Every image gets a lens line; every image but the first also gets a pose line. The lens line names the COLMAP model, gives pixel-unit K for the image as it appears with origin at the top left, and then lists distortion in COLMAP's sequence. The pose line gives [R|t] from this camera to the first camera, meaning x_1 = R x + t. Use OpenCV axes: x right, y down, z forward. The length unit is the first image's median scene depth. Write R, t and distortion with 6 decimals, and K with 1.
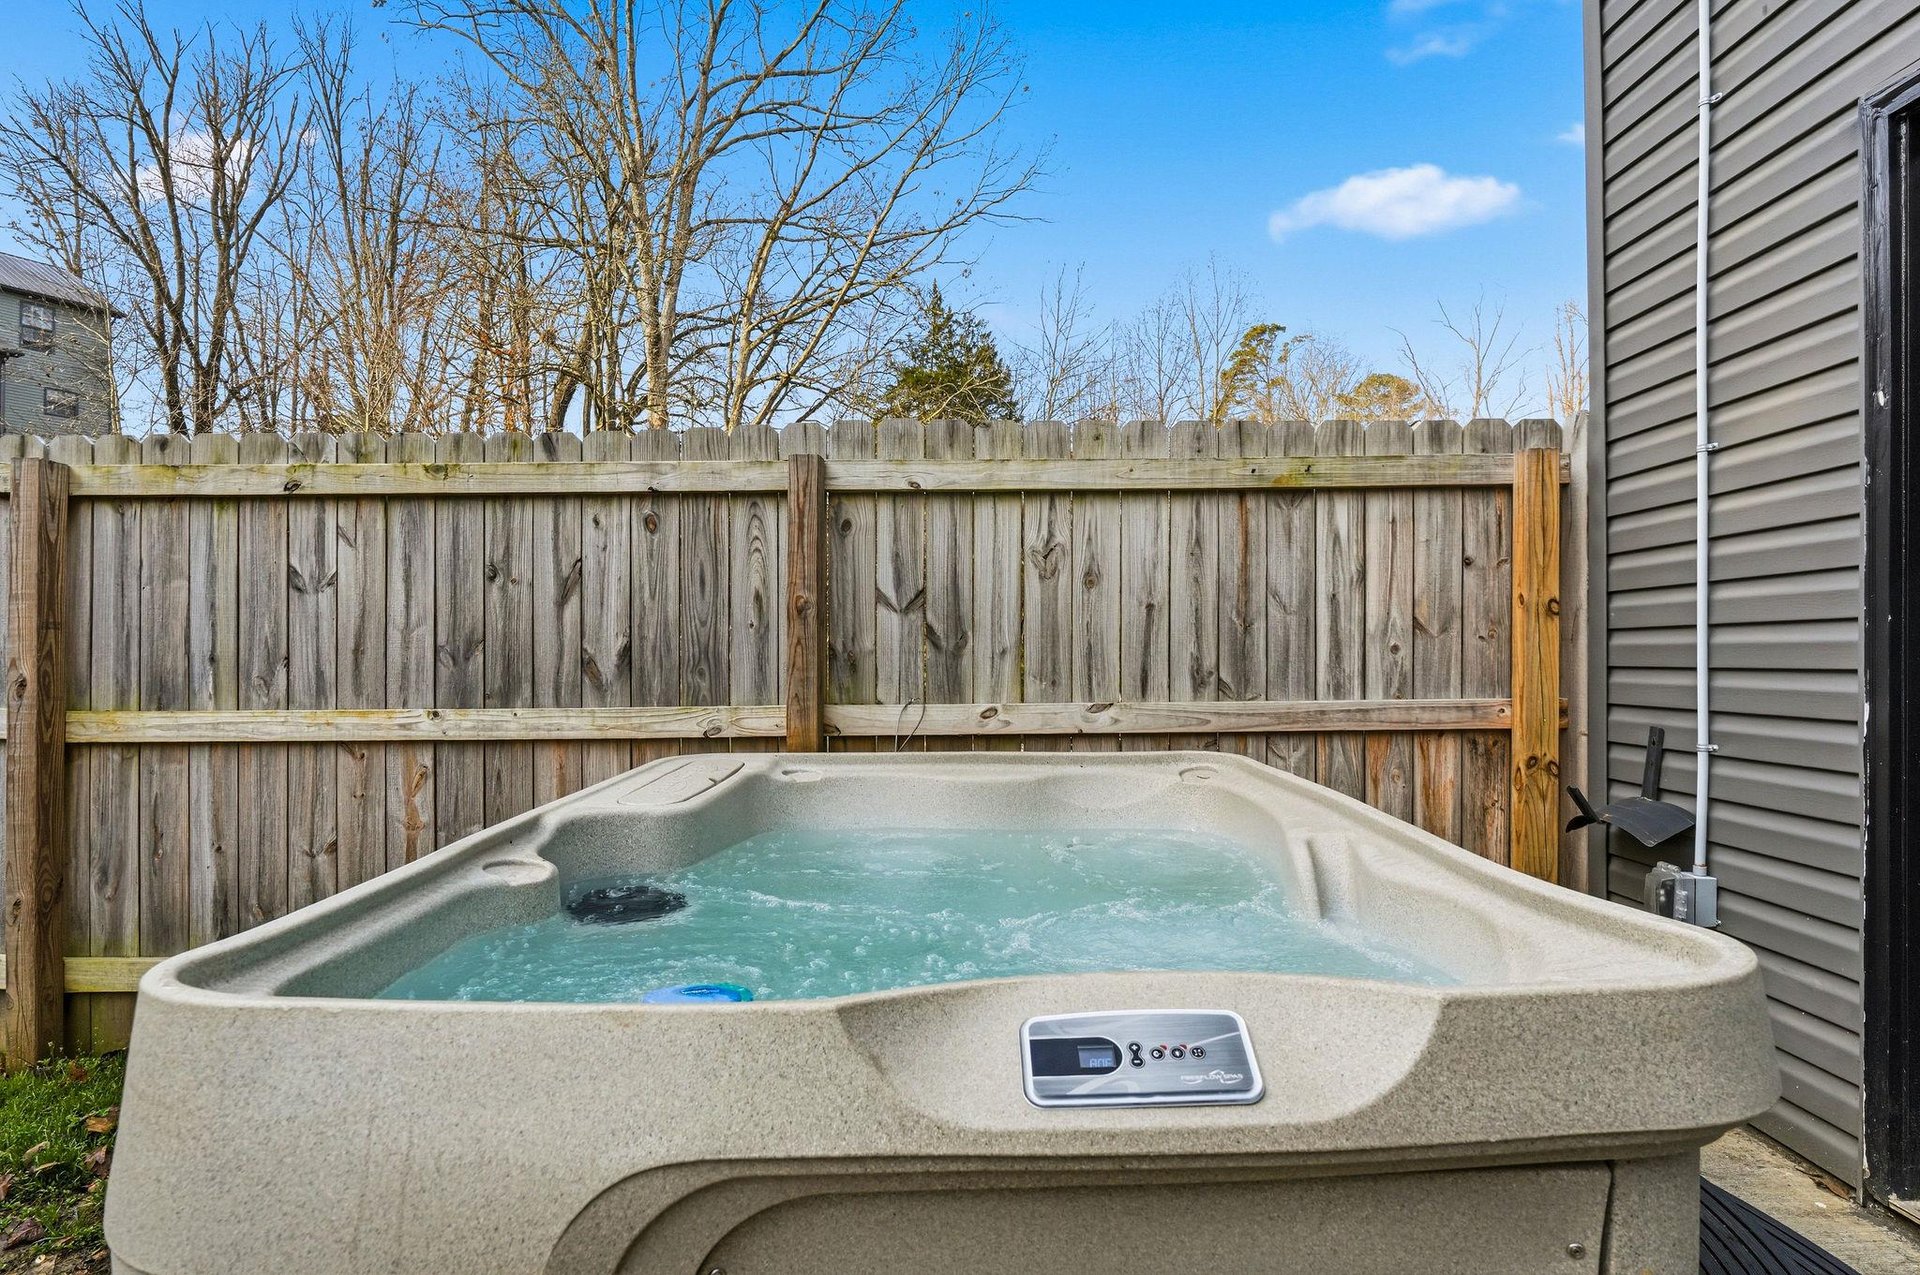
lens RADIAL K [[1028.9, 0, 962.7], [0, 1028.9, 657.3], [0, 0, 1]] dist [0.003202, -0.000830]
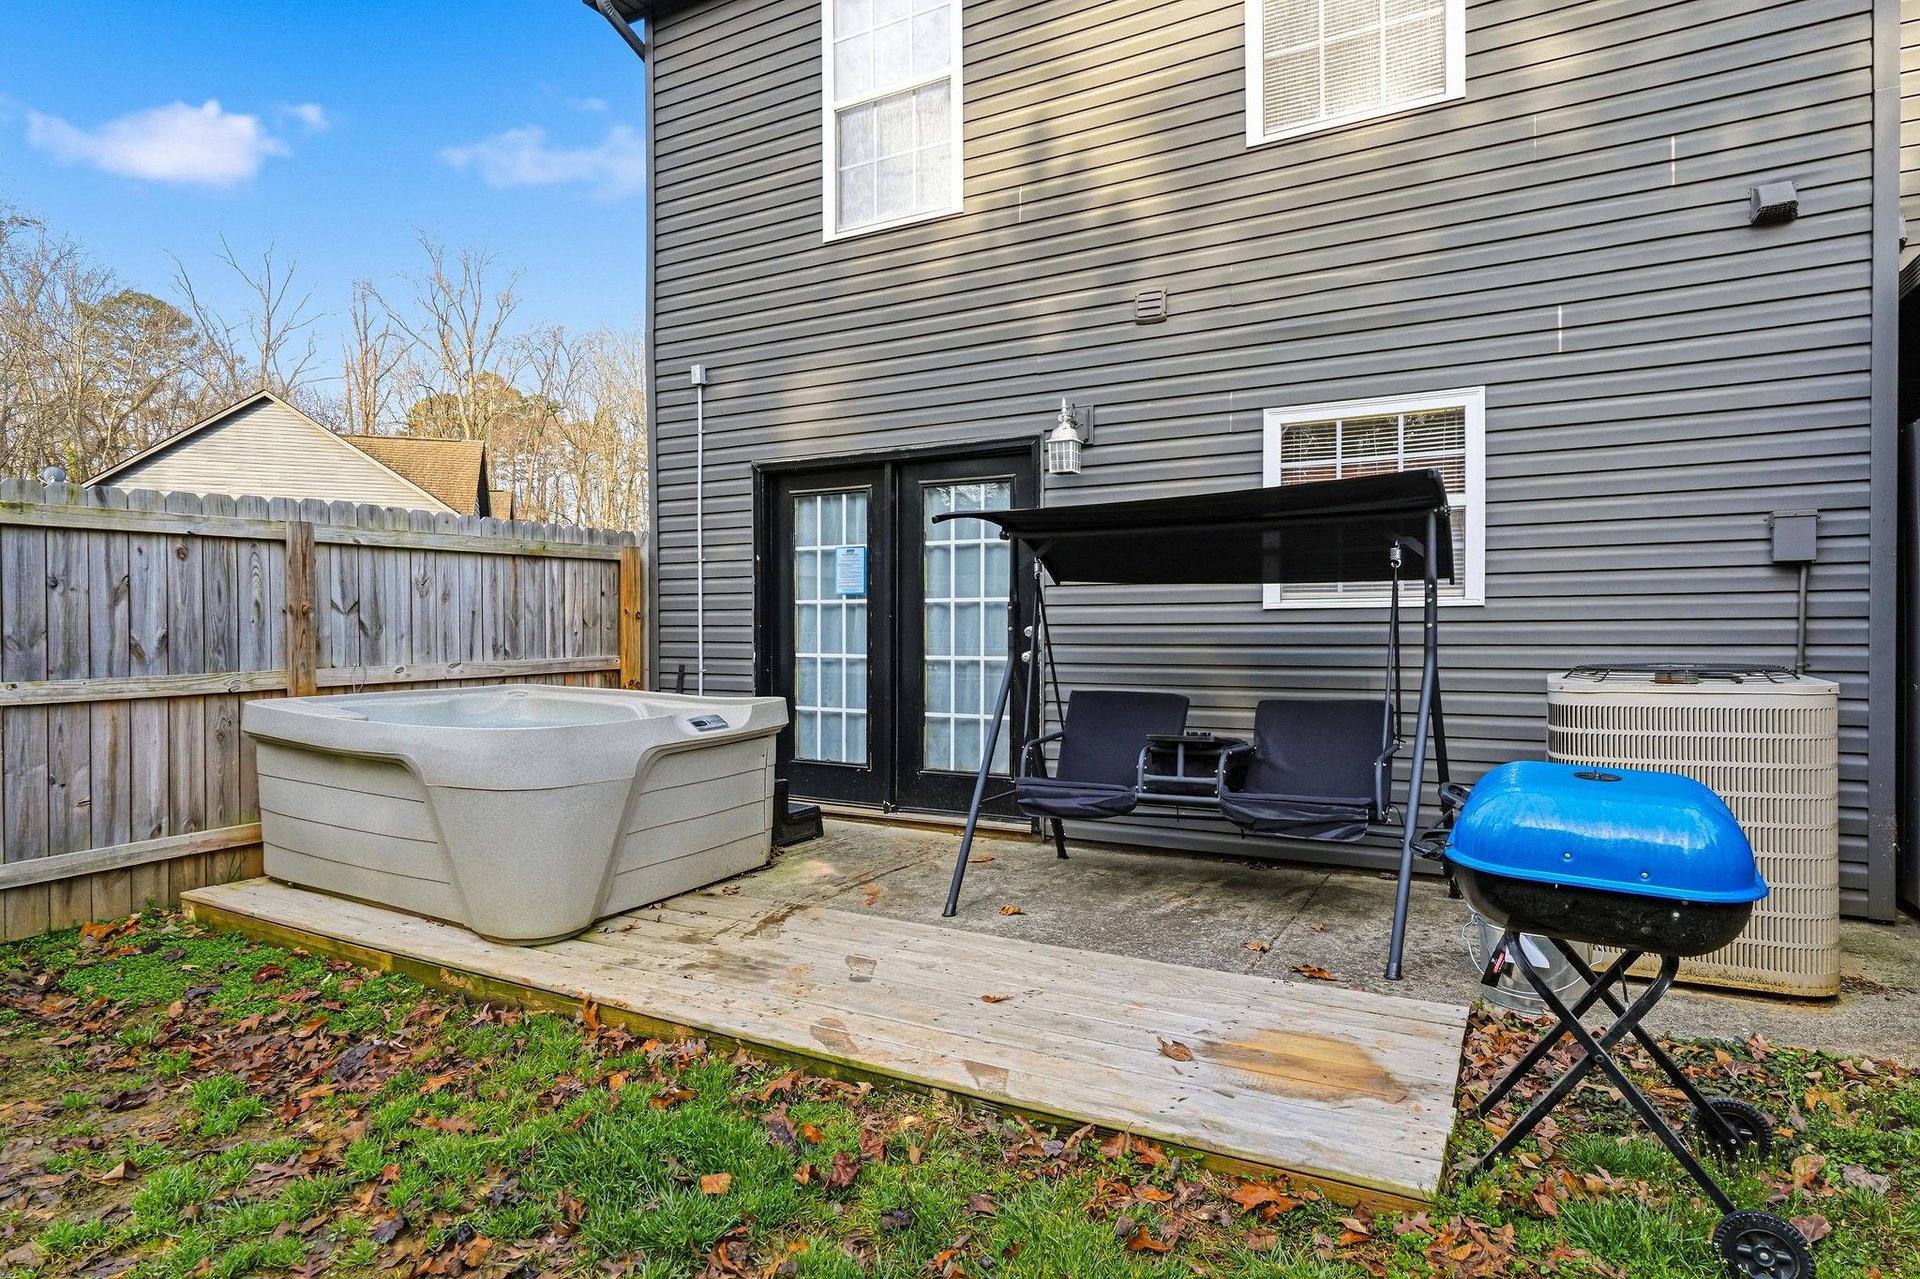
lens RADIAL K [[1031.2, 0, 960.8], [0, 1031.2, 634.7], [0, 0, 1]] dist [0.001992, 0.000492]
pose [[0.481678, -0.006858, 0.876322, -1.083350], [-0.002293, 0.999956, 0.009086, -0.027167], [-0.876346, -0.006386, 0.481641, -0.738393]]
